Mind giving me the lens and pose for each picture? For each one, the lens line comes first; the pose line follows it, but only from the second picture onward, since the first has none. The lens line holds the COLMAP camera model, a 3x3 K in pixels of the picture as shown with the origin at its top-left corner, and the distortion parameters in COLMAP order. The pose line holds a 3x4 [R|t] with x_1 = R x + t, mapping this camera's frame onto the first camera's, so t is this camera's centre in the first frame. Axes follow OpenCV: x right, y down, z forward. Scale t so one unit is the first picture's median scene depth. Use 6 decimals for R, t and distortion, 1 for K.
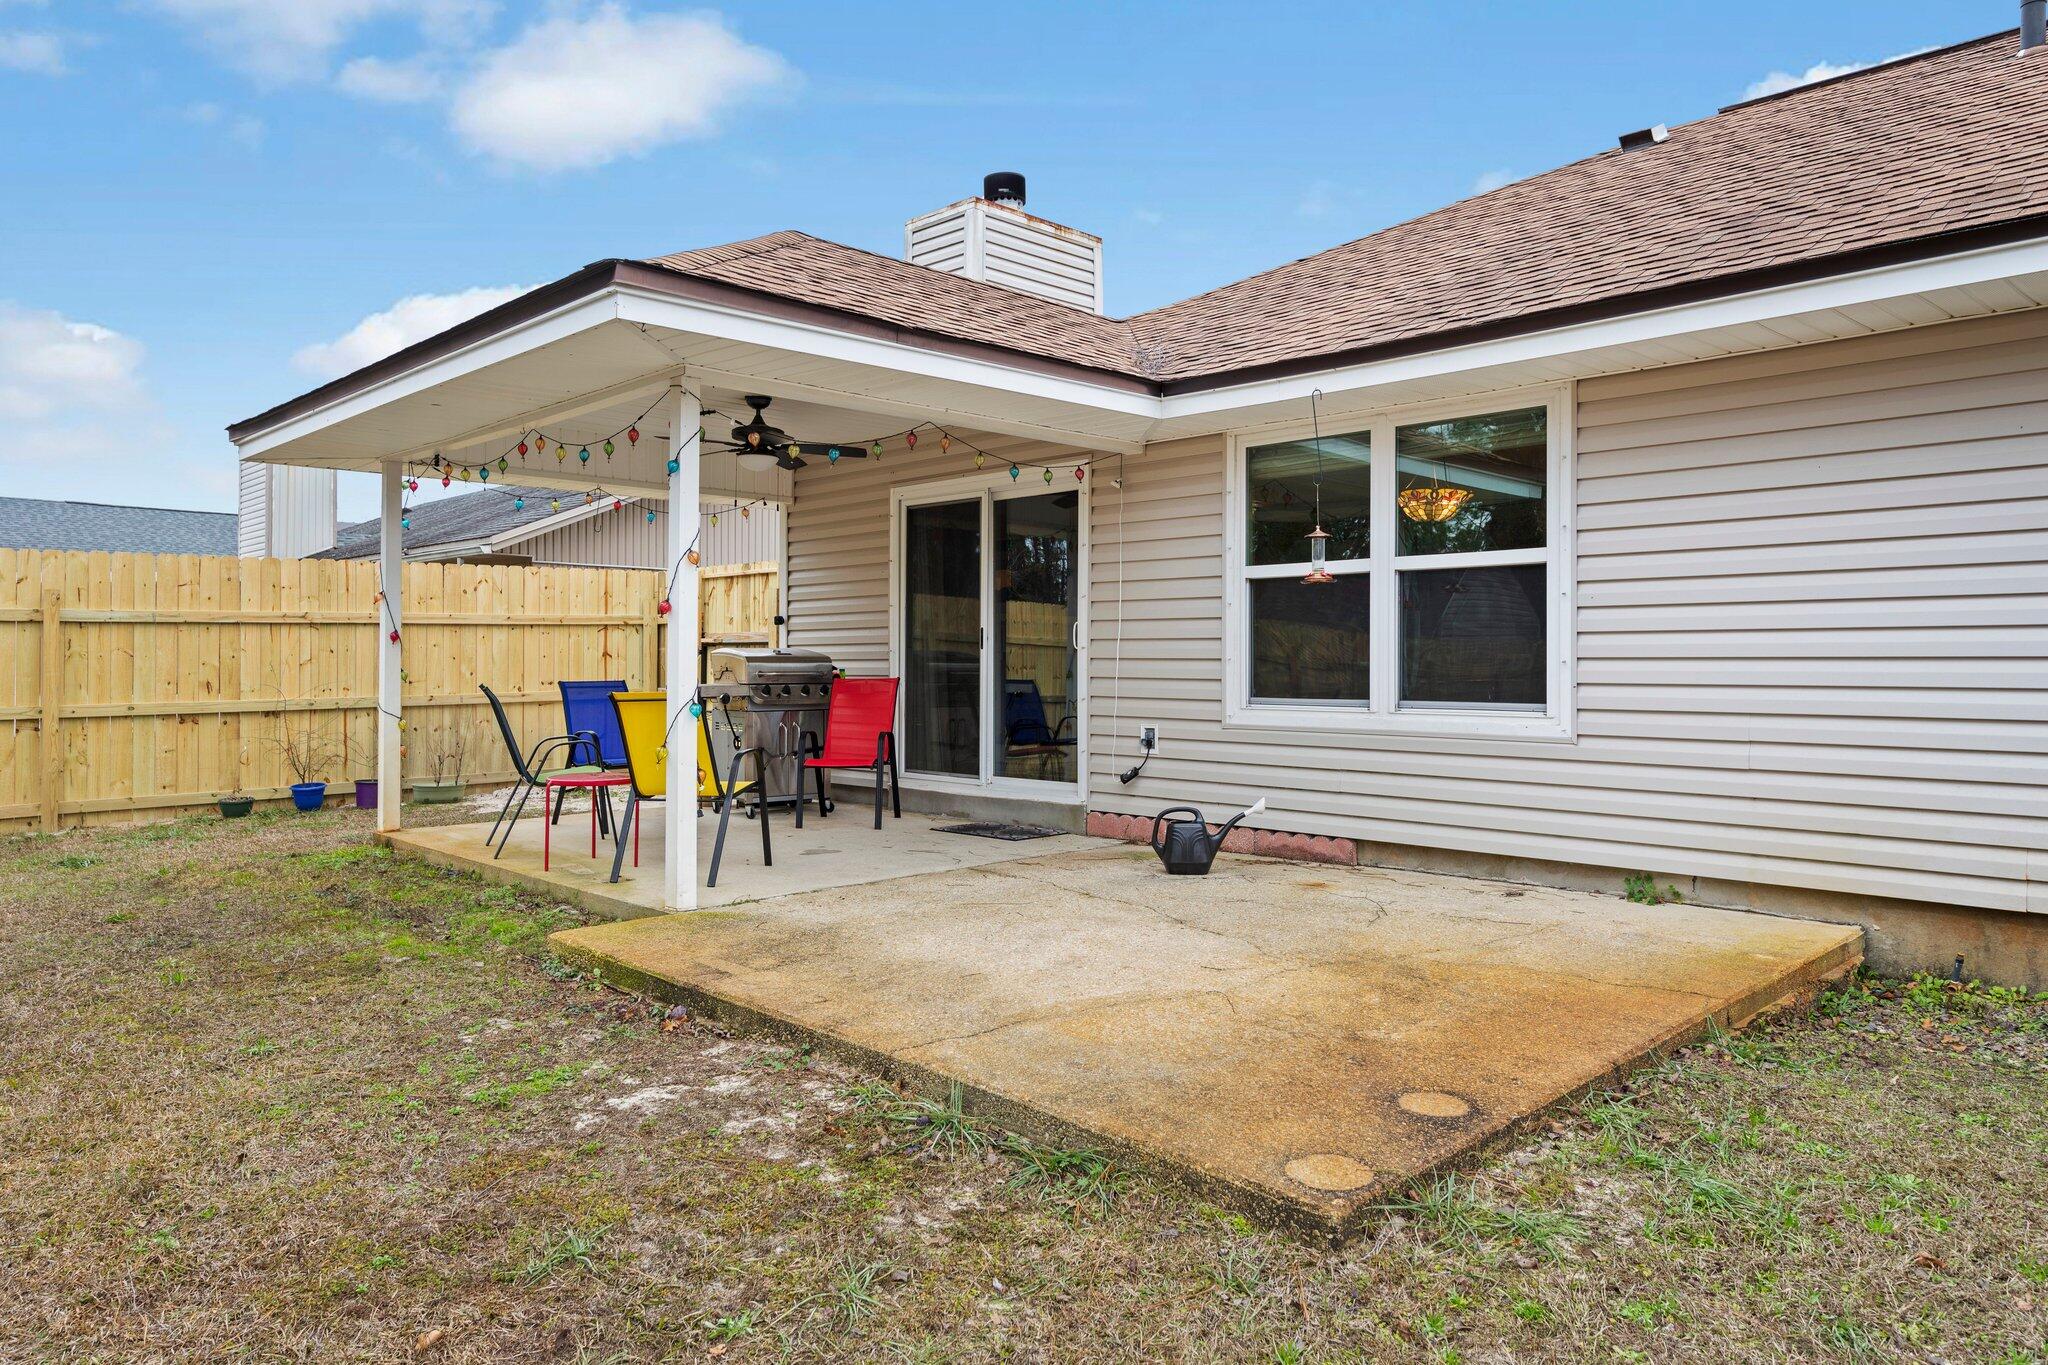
lens RADIAL K [[1351.9, 0, 1031.7], [0, 1351.9, 649.9], [0, 0, 1]] dist [0.006585, 0.002728]
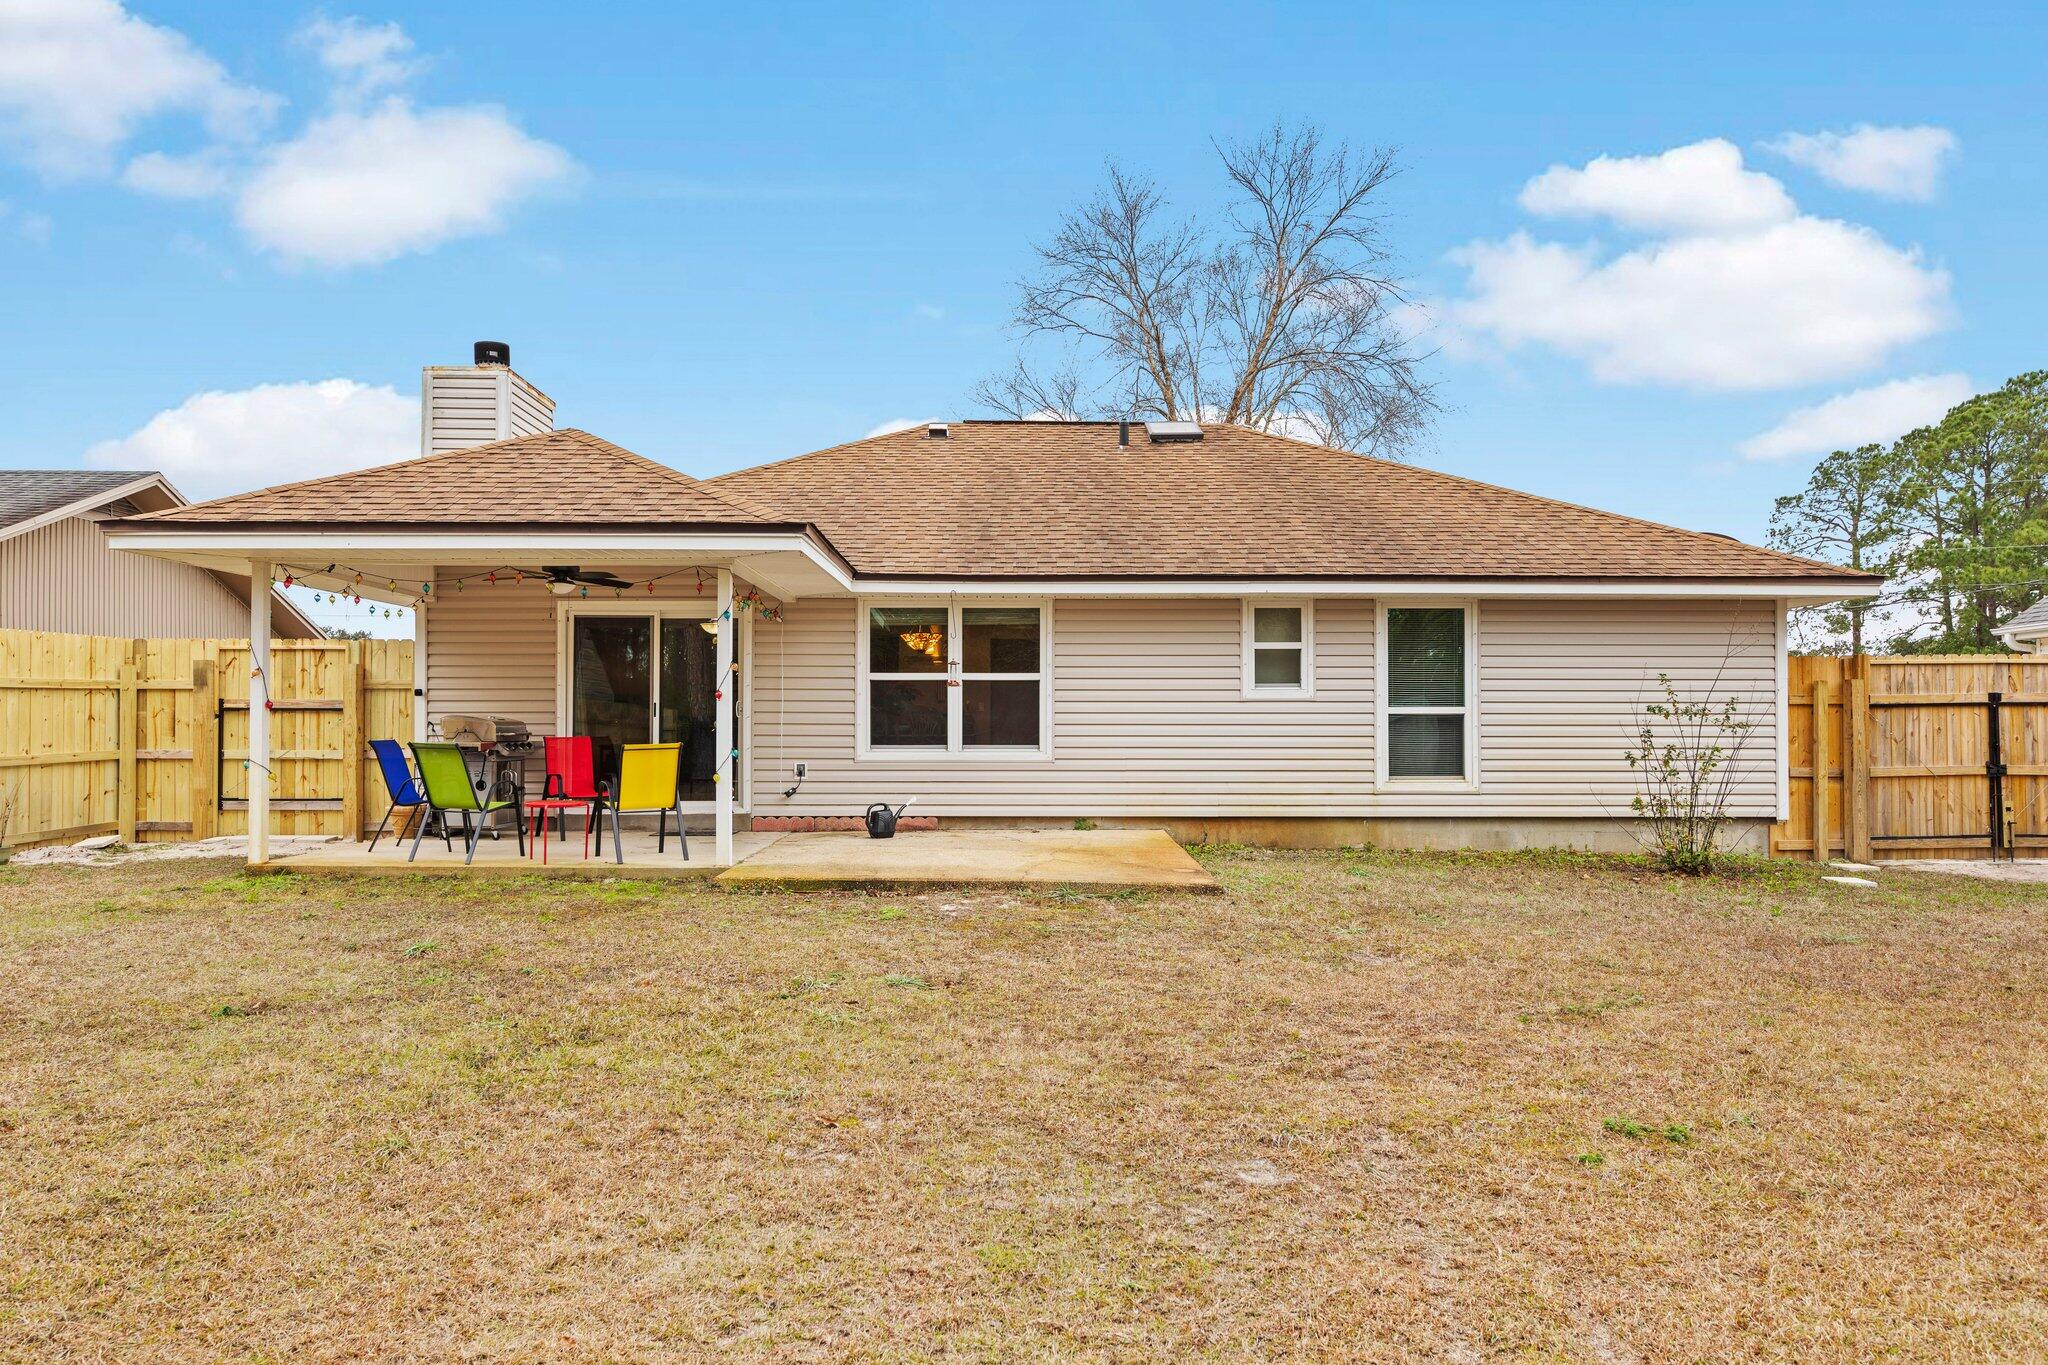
lens RADIAL K [[1331.2, 0, 1015.3], [0, 1331.2, 703.8], [0, 0, 1]] dist [0.003354, -0.000964]
pose [[0.683787, 0.012596, 0.729573, -0.784636], [-0.007296, 0.999919, -0.010425, -0.002338], [-0.729645, 0.001806, 0.683823, -0.283830]]
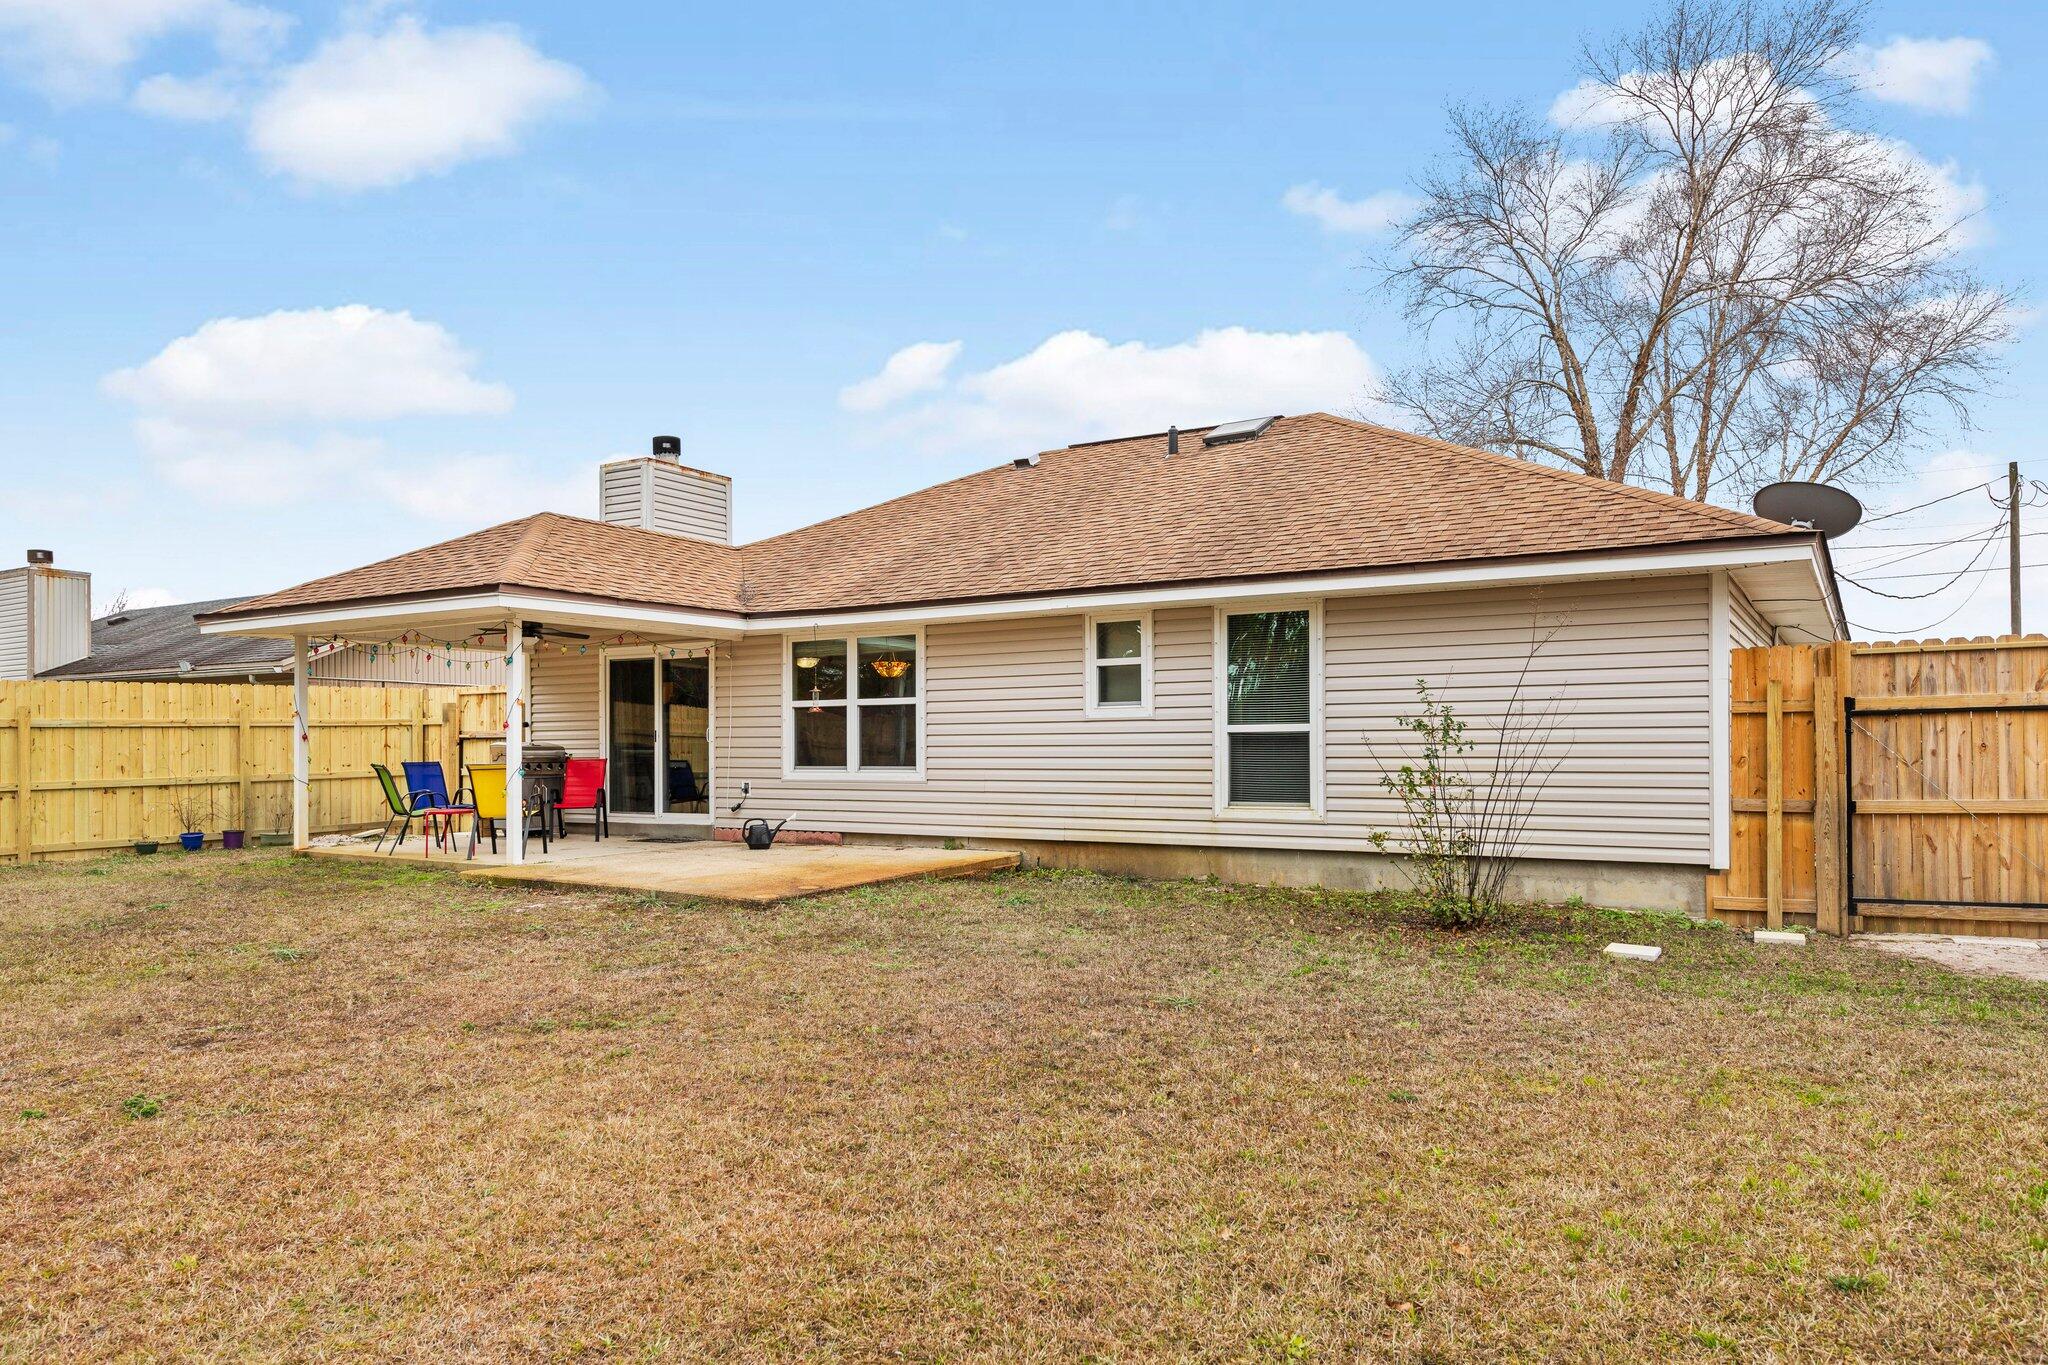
lens RADIAL K [[1336.8, 0, 1040.9], [0, 1336.8, 739.2], [0, 0, 1]] dist [0.001356, 0.003812]
pose [[0.968365, -0.005185, 0.249485, 0.014961], [0.004326, 0.999983, 0.003994, -0.008763], [-0.249502, -0.002788, 0.968370, -0.794983]]
